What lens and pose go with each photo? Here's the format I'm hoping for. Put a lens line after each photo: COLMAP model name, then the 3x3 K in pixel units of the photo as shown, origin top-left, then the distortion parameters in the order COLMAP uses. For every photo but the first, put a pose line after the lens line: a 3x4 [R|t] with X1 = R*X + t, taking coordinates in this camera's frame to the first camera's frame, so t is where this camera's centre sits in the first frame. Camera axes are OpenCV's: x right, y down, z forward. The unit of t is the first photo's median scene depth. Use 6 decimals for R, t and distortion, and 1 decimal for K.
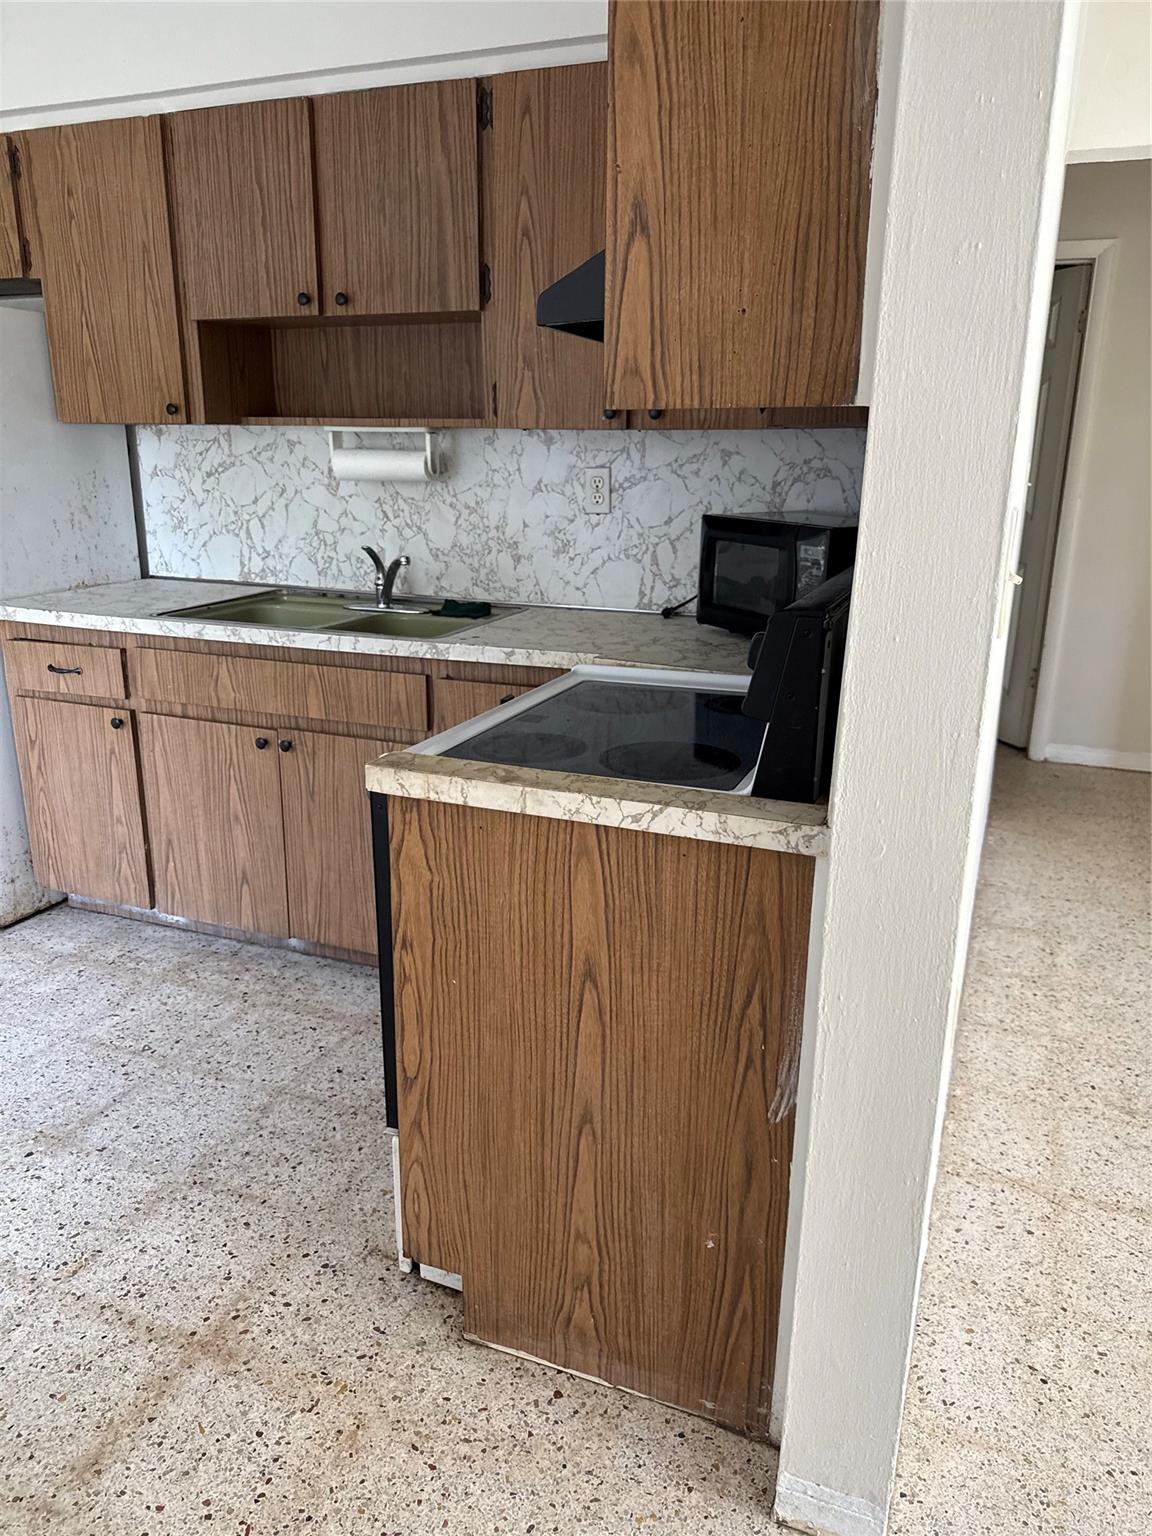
lens RADIAL K [[1111.0, 0, 566.5], [0, 1111.0, 764.0], [0, 0, 1]] dist [0.035755, -0.028813]
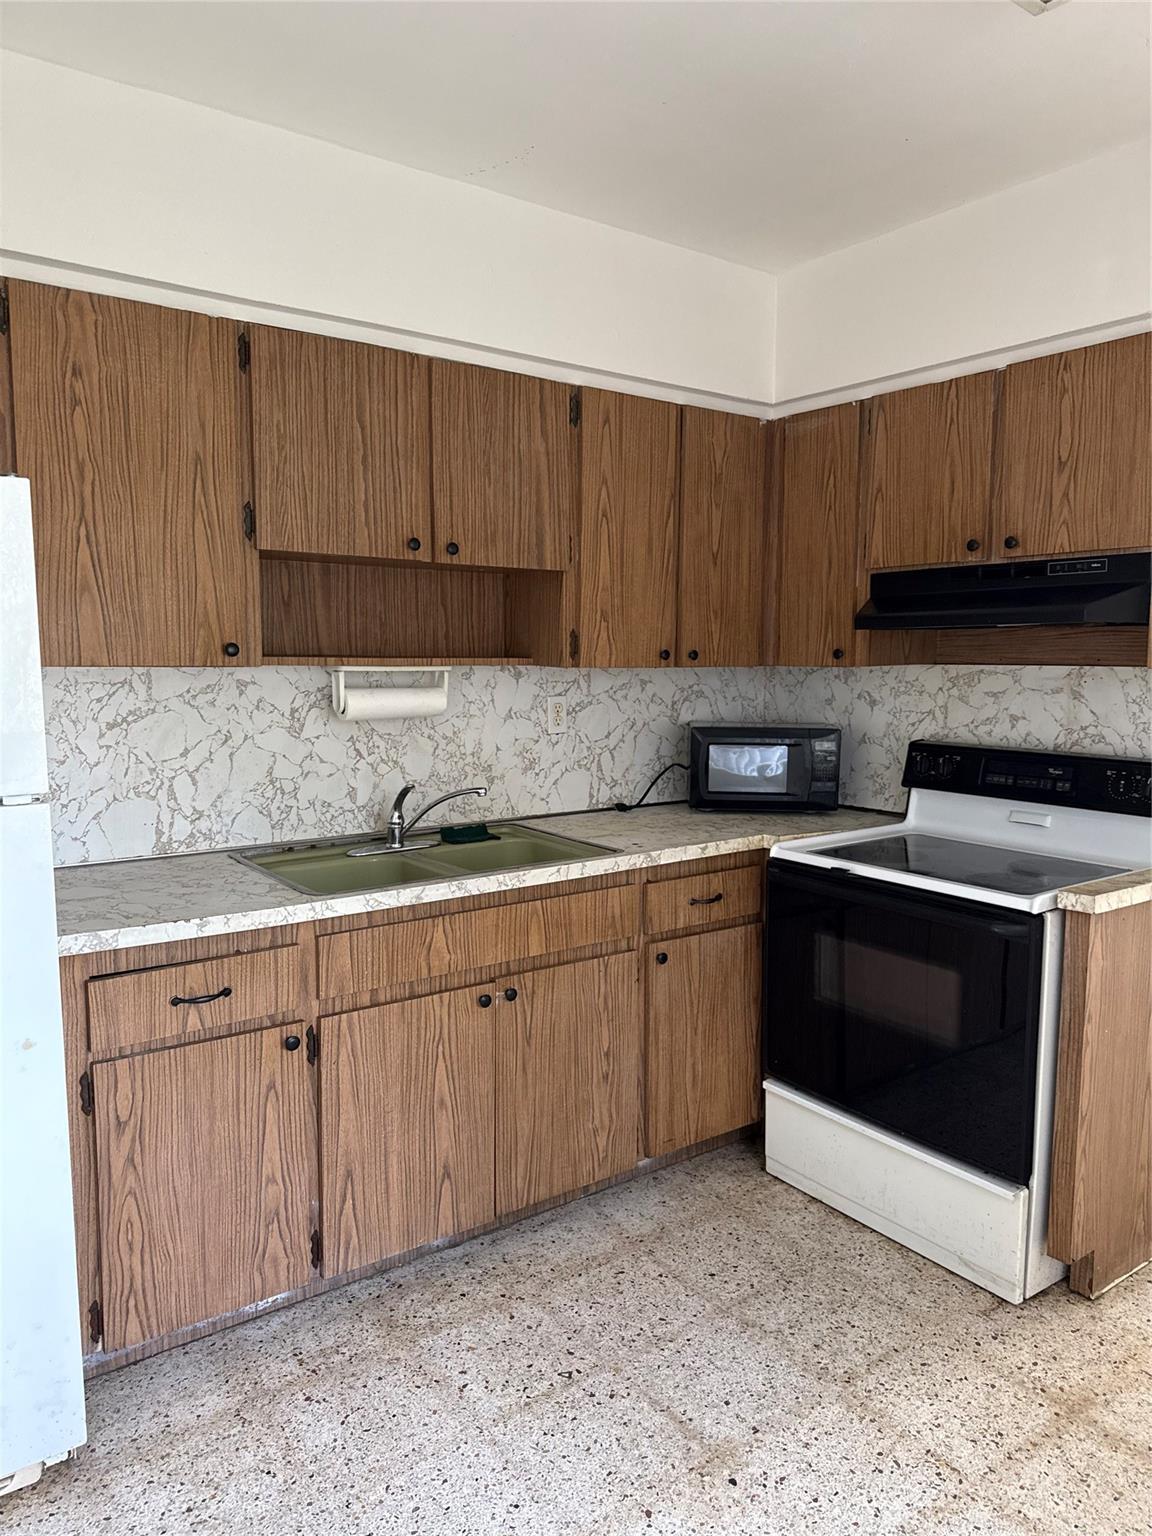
lens RADIAL K [[1111.0, 0, 573.9], [0, 1111.0, 766.1], [0, 0, 1]] dist [0.035755, -0.028813]
pose [[0.507072, -0.089973, 0.857195, -0.964505], [0.247052, 0.967978, -0.044542, -0.140647], [-0.825738, 0.234358, 0.513063, 0.410085]]
